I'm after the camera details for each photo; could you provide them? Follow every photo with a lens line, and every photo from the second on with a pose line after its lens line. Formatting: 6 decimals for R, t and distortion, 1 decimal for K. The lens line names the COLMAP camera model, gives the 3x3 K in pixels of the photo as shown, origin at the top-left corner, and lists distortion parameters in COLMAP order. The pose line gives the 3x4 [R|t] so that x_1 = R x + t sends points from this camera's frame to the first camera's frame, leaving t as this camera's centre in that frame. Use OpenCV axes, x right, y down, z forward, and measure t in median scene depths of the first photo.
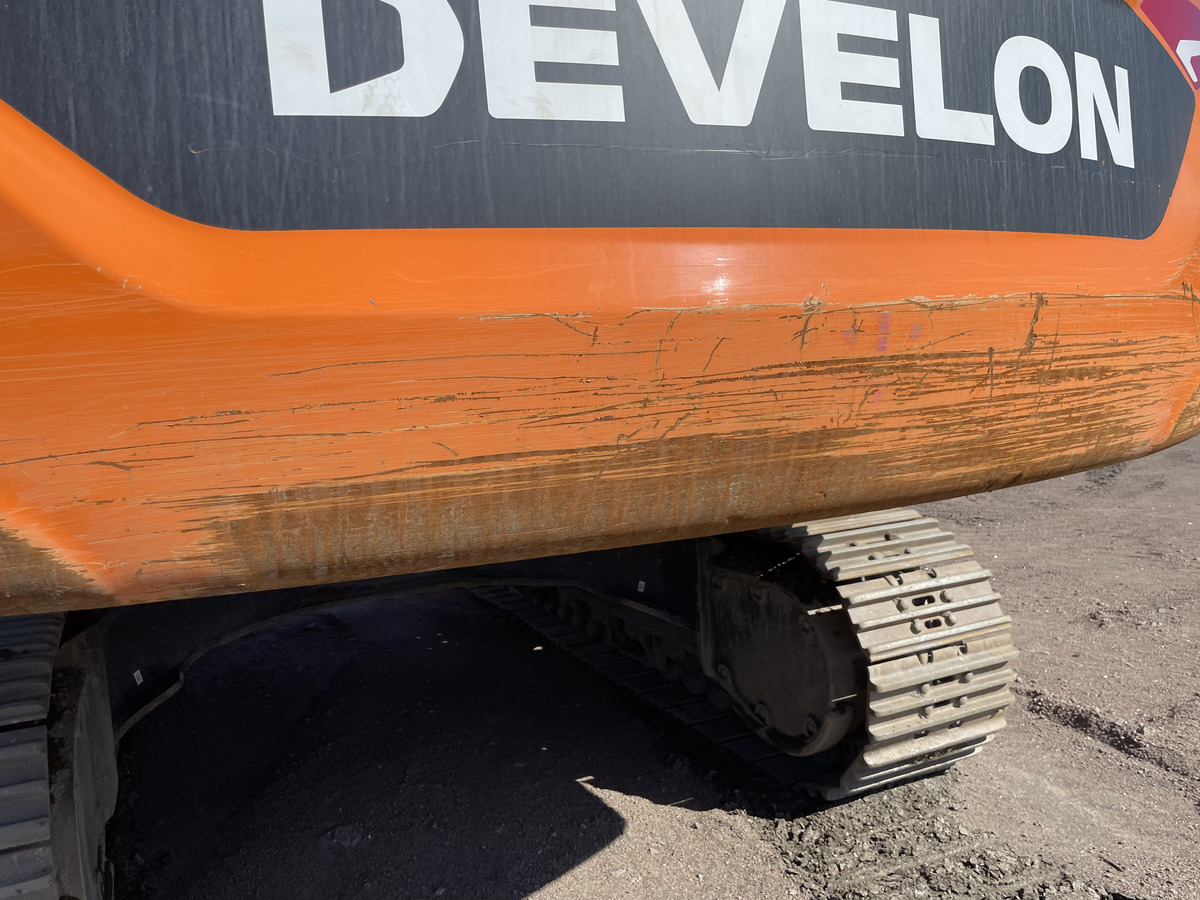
lens RADIAL K [[917.0, 0, 590.6], [0, 917.0, 450.2], [0, 0, 1]] dist [0.090038, -0.128805]
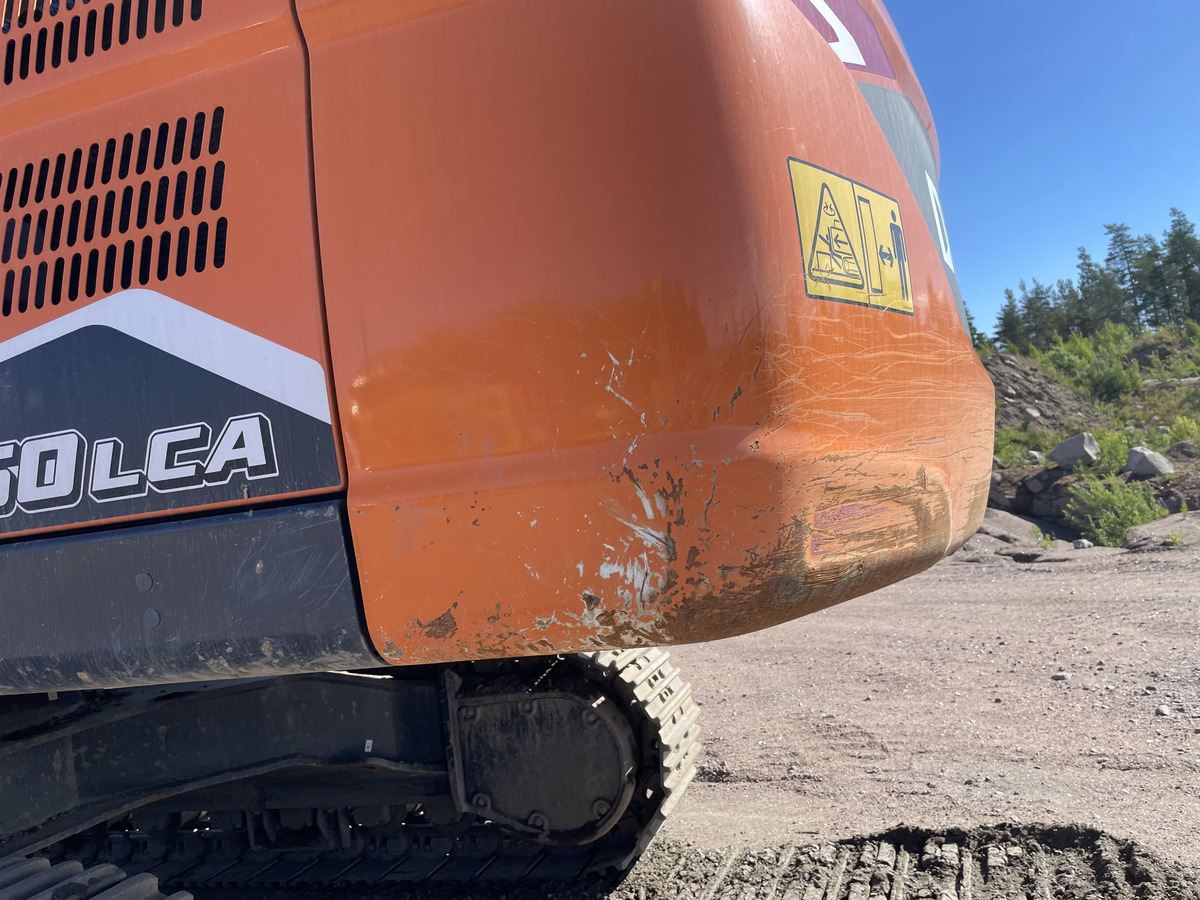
lens RADIAL K [[917.0, 0, 590.6], [0, 917.0, 450.2], [0, 0, 1]] dist [0.090038, -0.128805]
pose [[0.683468, 0.021112, 0.729675, -1.245634], [0.146792, 0.975188, -0.165711, 0.098582], [-0.715069, 0.220368, 0.663411, 0.269787]]
